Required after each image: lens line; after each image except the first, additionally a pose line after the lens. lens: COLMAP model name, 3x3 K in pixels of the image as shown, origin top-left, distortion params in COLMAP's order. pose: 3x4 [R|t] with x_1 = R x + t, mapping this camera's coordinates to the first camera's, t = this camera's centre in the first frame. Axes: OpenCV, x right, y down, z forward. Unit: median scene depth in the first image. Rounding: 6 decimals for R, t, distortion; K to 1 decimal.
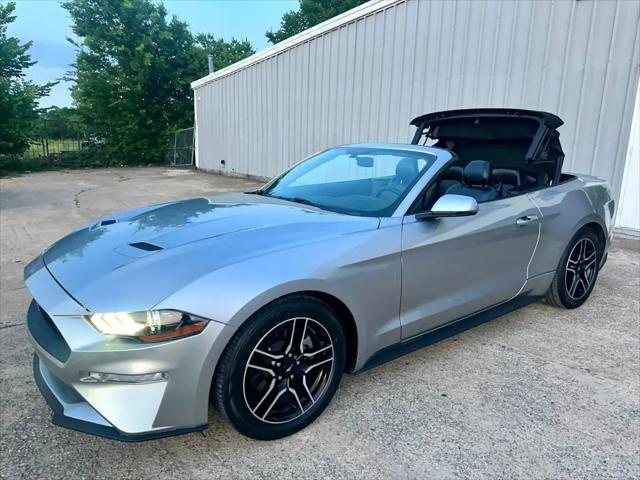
lens RADIAL K [[453.6, 0, 320.3], [0, 453.6, 243.0], [0, 0, 1]] dist [0.035447, -0.035383]
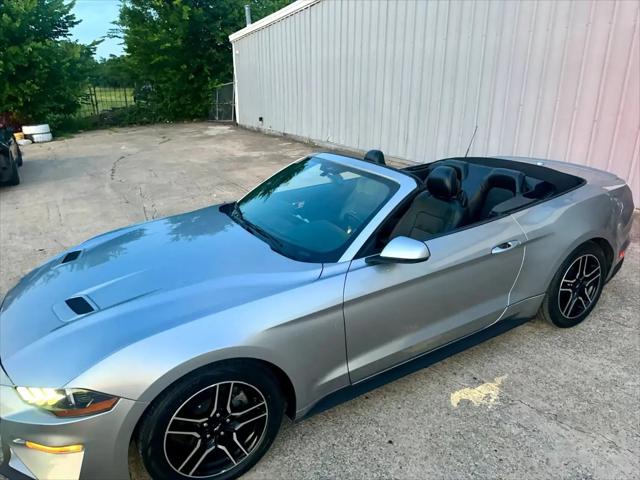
lens RADIAL K [[453.6, 0, 323.1], [0, 453.6, 236.1], [0, 0, 1]] dist [0.035447, -0.035383]
pose [[0.992958, 0.007473, -0.118231, 0.189919], [0.006009, 0.993547, 0.113265, -0.175782], [0.118314, -0.113178, 0.986505, 0.047113]]
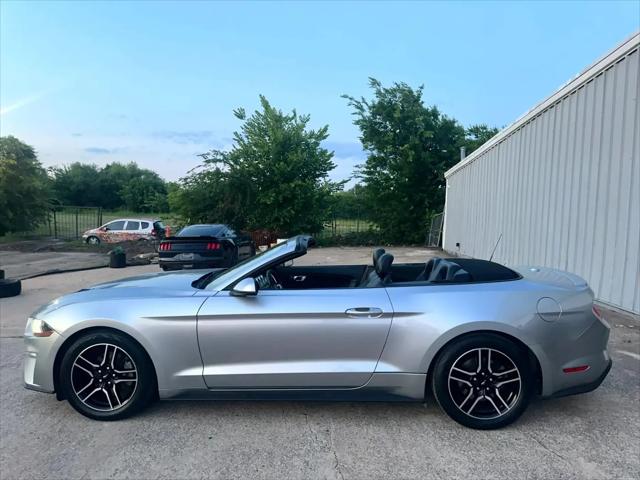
lens RADIAL K [[453.6, 0, 320.5], [0, 453.6, 242.2], [0, 0, 1]] dist [0.035447, -0.035383]
pose [[0.766356, 0.031473, -0.641645, 1.017203], [-0.143233, 0.982028, -0.122902, -0.063708], [0.626245, 0.186092, 0.757091, 0.115900]]
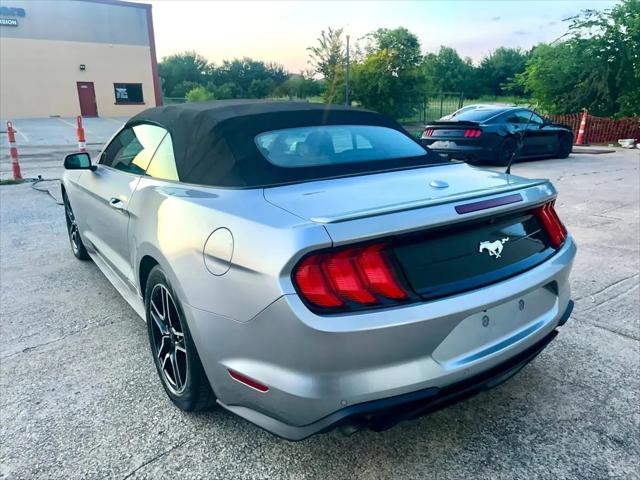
lens RADIAL K [[453.6, 0, 319.5], [0, 453.6, 241.6], [0, 0, 1]] dist [0.035447, -0.035383]
pose [[-0.017127, 0.277004, -0.960716, 1.241168], [-0.217818, 0.936746, 0.273975, -0.286276], [0.975839, 0.213953, 0.044293, 1.312383]]
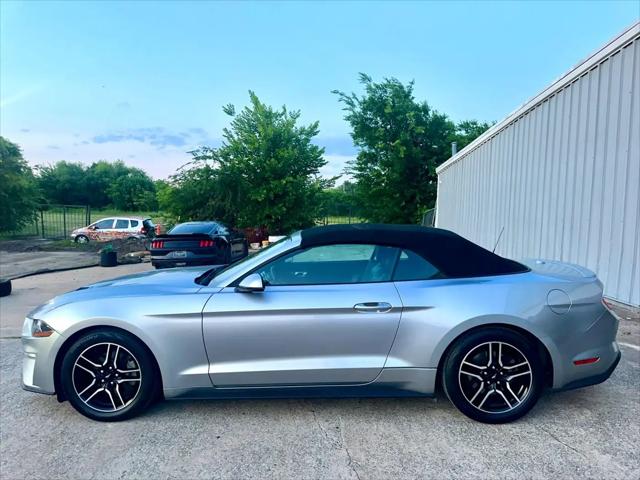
lens RADIAL K [[453.6, 0, 318.8], [0, 453.6, 243.9], [0, 0, 1]] dist [0.035447, -0.035383]
pose [[0.779680, 0.029890, -0.625465, 0.972693], [-0.130744, 0.984615, -0.115926, -0.054028], [0.612377, 0.172161, 0.771593, 0.107186]]
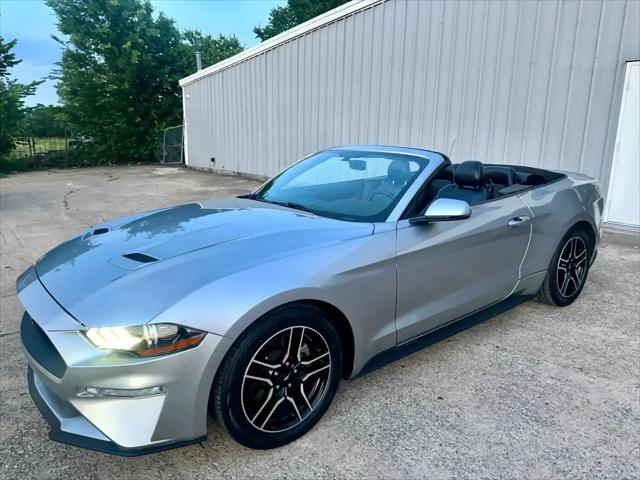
lens RADIAL K [[453.6, 0, 320.4], [0, 453.6, 240.3], [0, 0, 1]] dist [0.035447, -0.035383]
pose [[0.999678, -0.016604, 0.019178, -0.005837], [0.016495, 0.999847, 0.005808, -0.020196], [-0.019272, -0.005490, 0.999799, -0.001077]]
